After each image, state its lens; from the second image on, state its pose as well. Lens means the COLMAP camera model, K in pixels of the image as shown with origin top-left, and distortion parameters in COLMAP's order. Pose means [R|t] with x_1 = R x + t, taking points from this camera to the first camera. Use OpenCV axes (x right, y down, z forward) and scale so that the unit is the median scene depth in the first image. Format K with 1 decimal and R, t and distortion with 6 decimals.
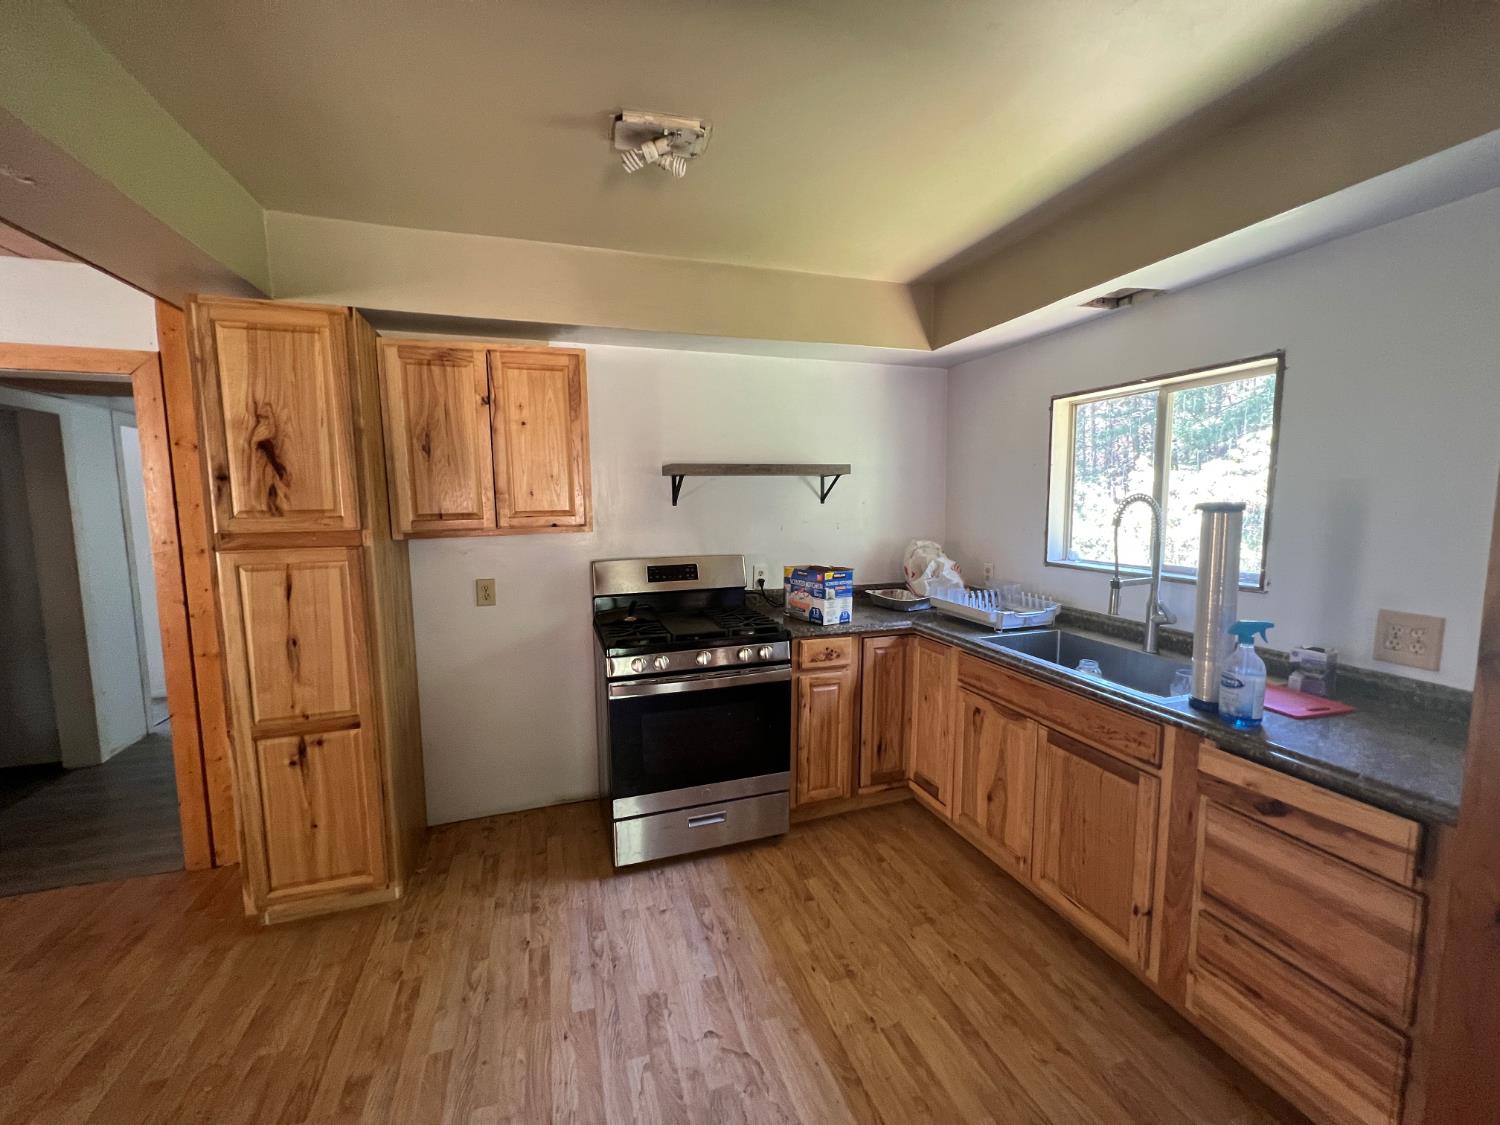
lens RADIAL K [[610.4, 0, 748.6], [0, 610.4, 555.4], [0, 0, 1]] dist [-0.000775, 0.000049]
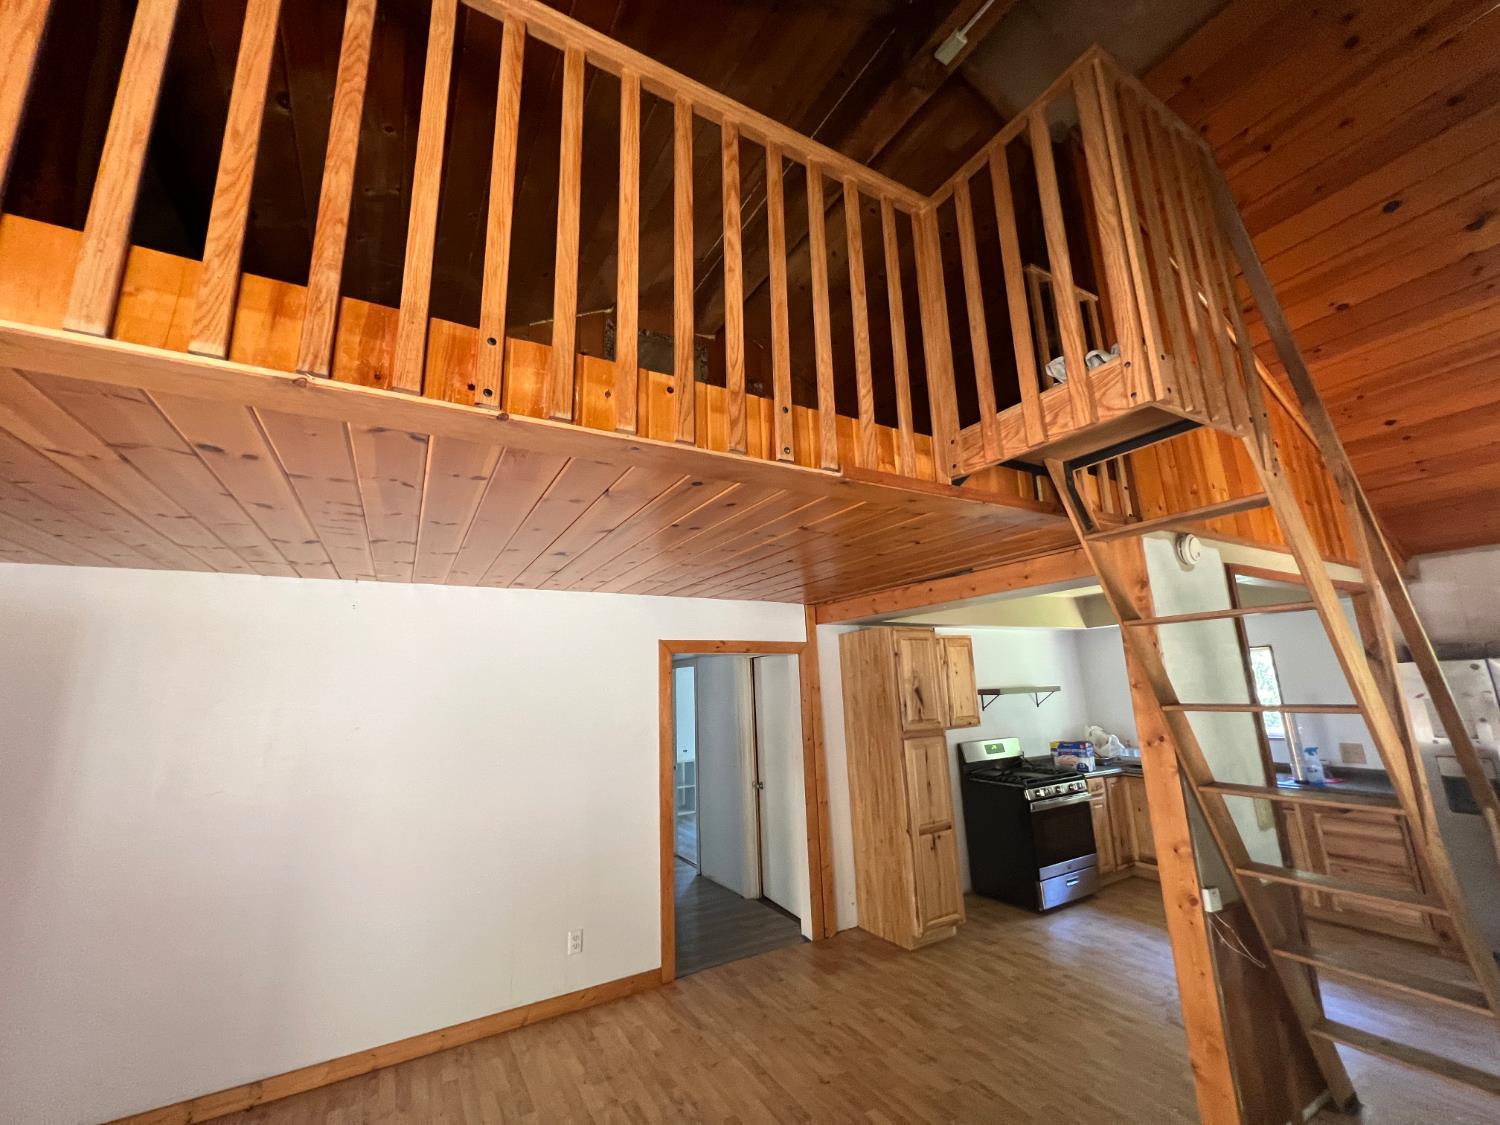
lens RADIAL K [[599.6, 0, 750.9], [0, 599.6, 558.6], [0, 0, 1]] dist [-0.000300, 0.000078]
pose [[0.980021, 0.018368, 0.198044, -1.645349], [0.045031, 0.949380, -0.310885, 0.017059], [-0.193729, 0.313592, 0.929585, -0.978902]]
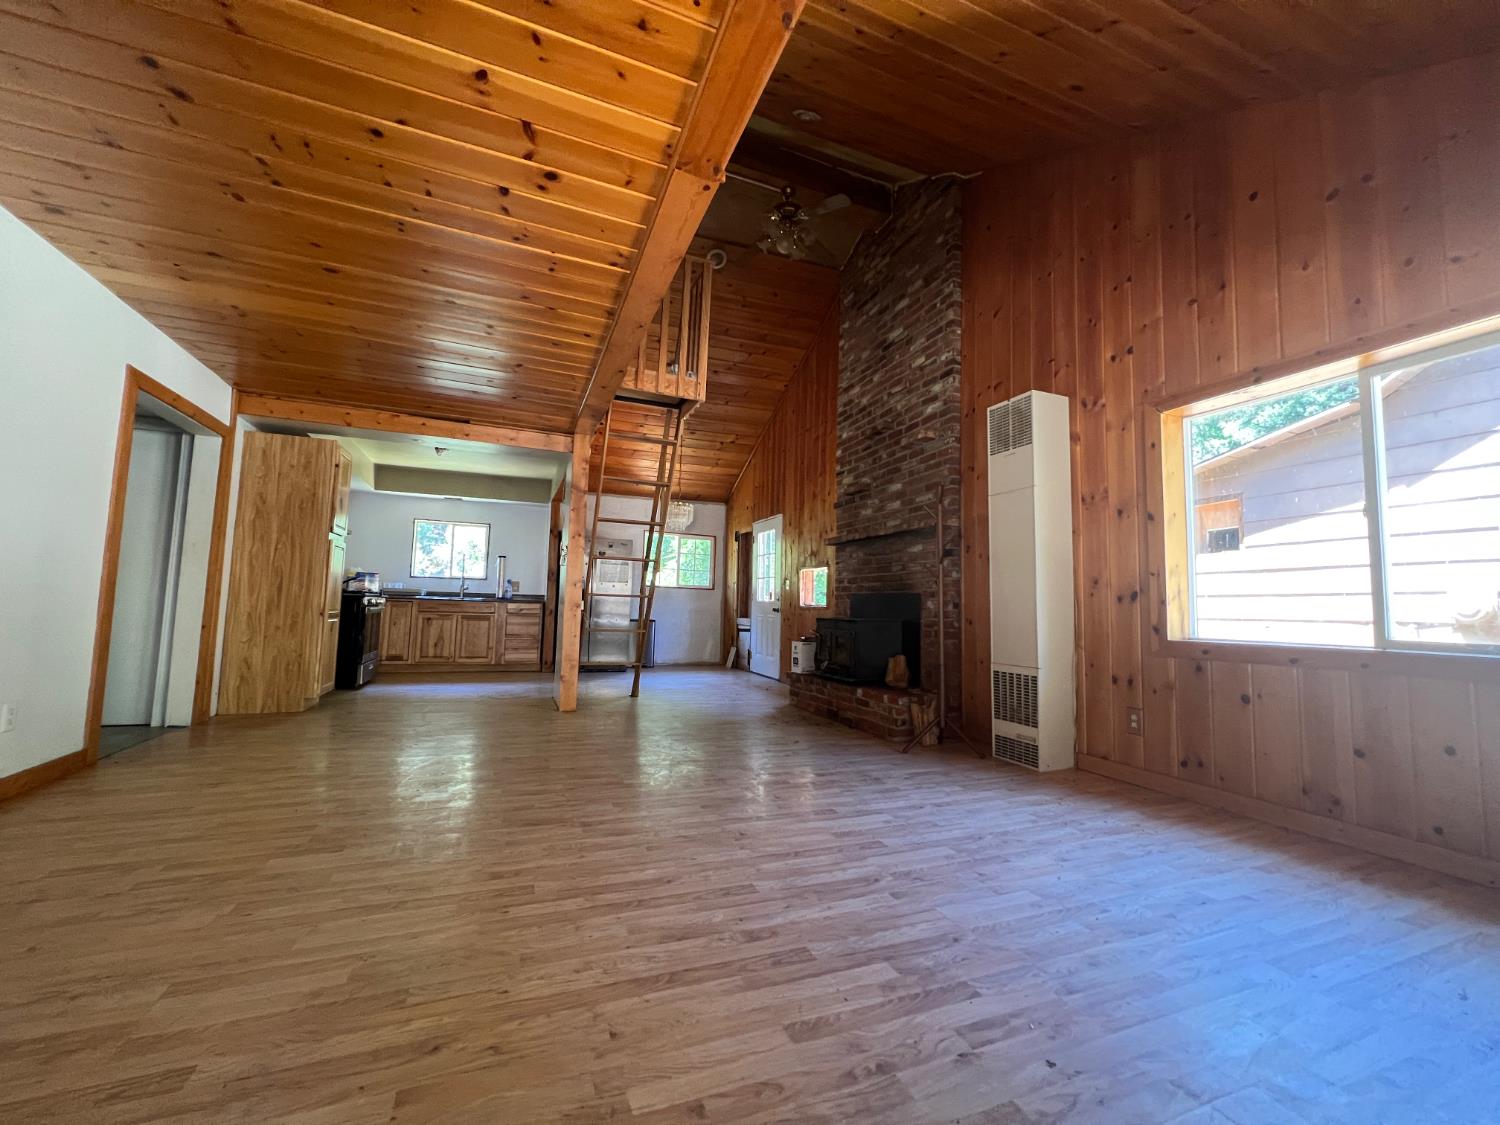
lens RADIAL K [[599.6, 0, 750.9], [0, 599.6, 558.6], [0, 0, 1]] dist [-0.000300, 0.000078]
pose [[-0.055145, 0.089350, 0.994472, -3.012130], [0.070995, 0.993818, -0.085355, 0.356261], [-0.995951, 0.065896, -0.061148, -0.491307]]
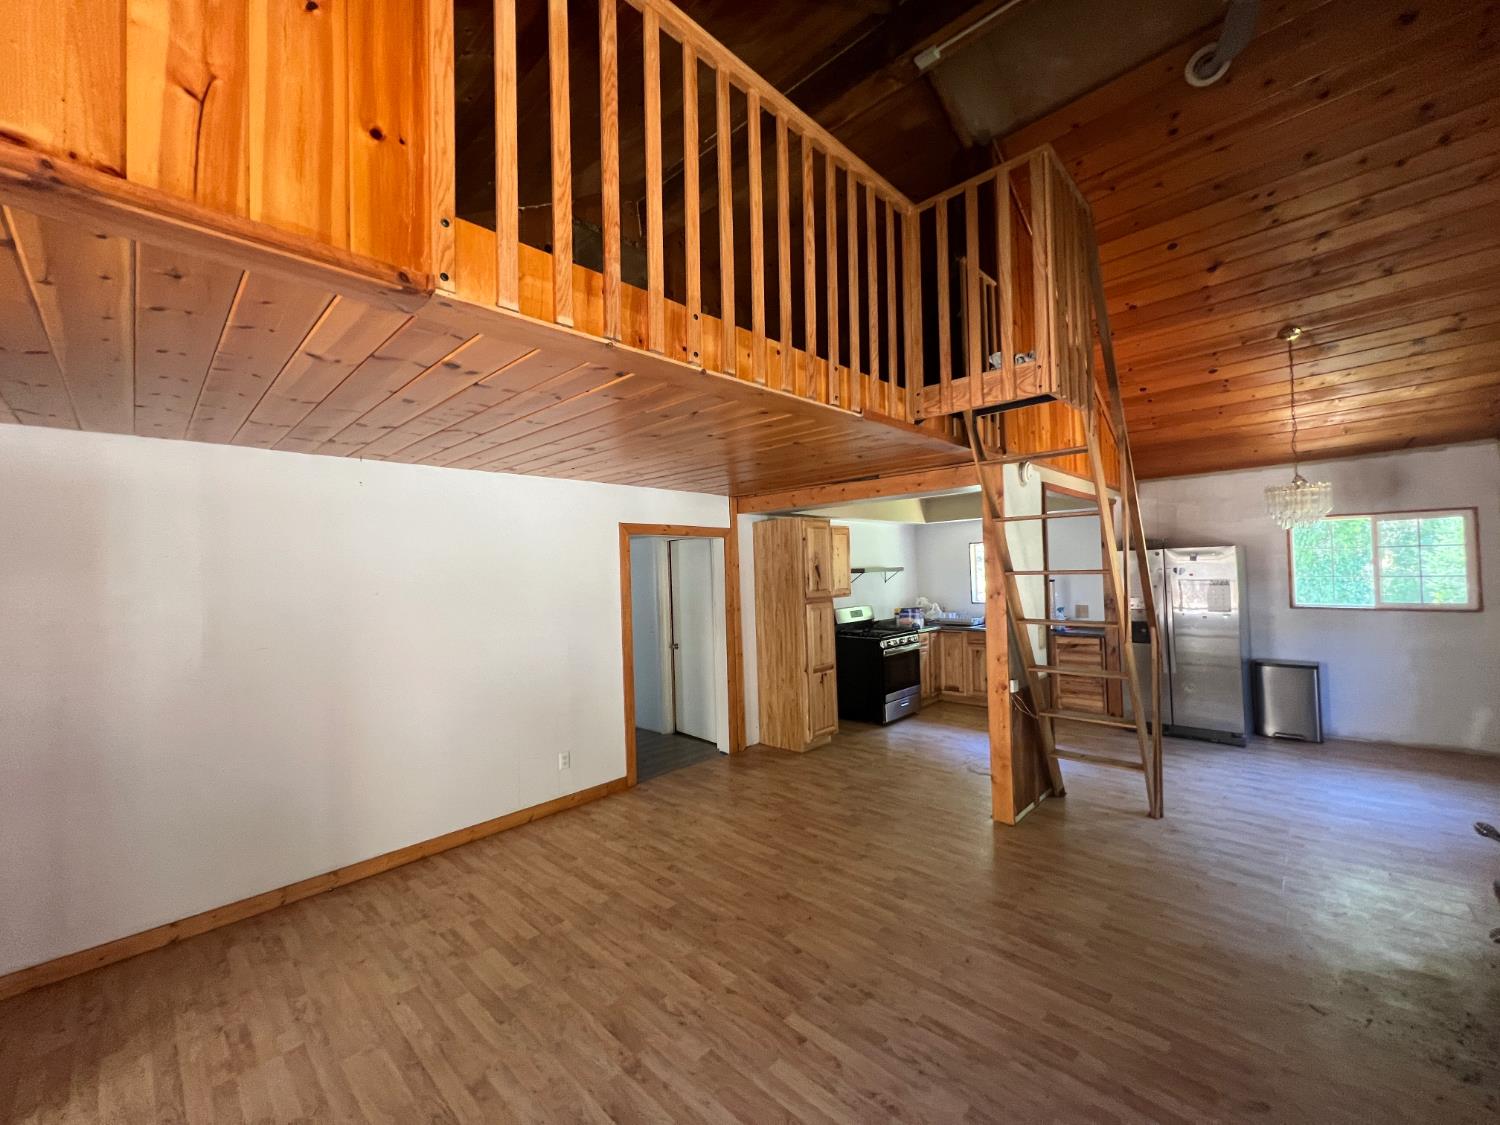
lens RADIAL K [[599.6, 0, 750.9], [0, 599.6, 558.6], [0, 0, 1]] dist [-0.000300, 0.000078]
pose [[0.884992, -0.007835, 0.465541, -2.131387], [0.068863, 0.991065, -0.114228, 0.072313], [-0.460486, 0.133149, 0.877624, -1.206595]]
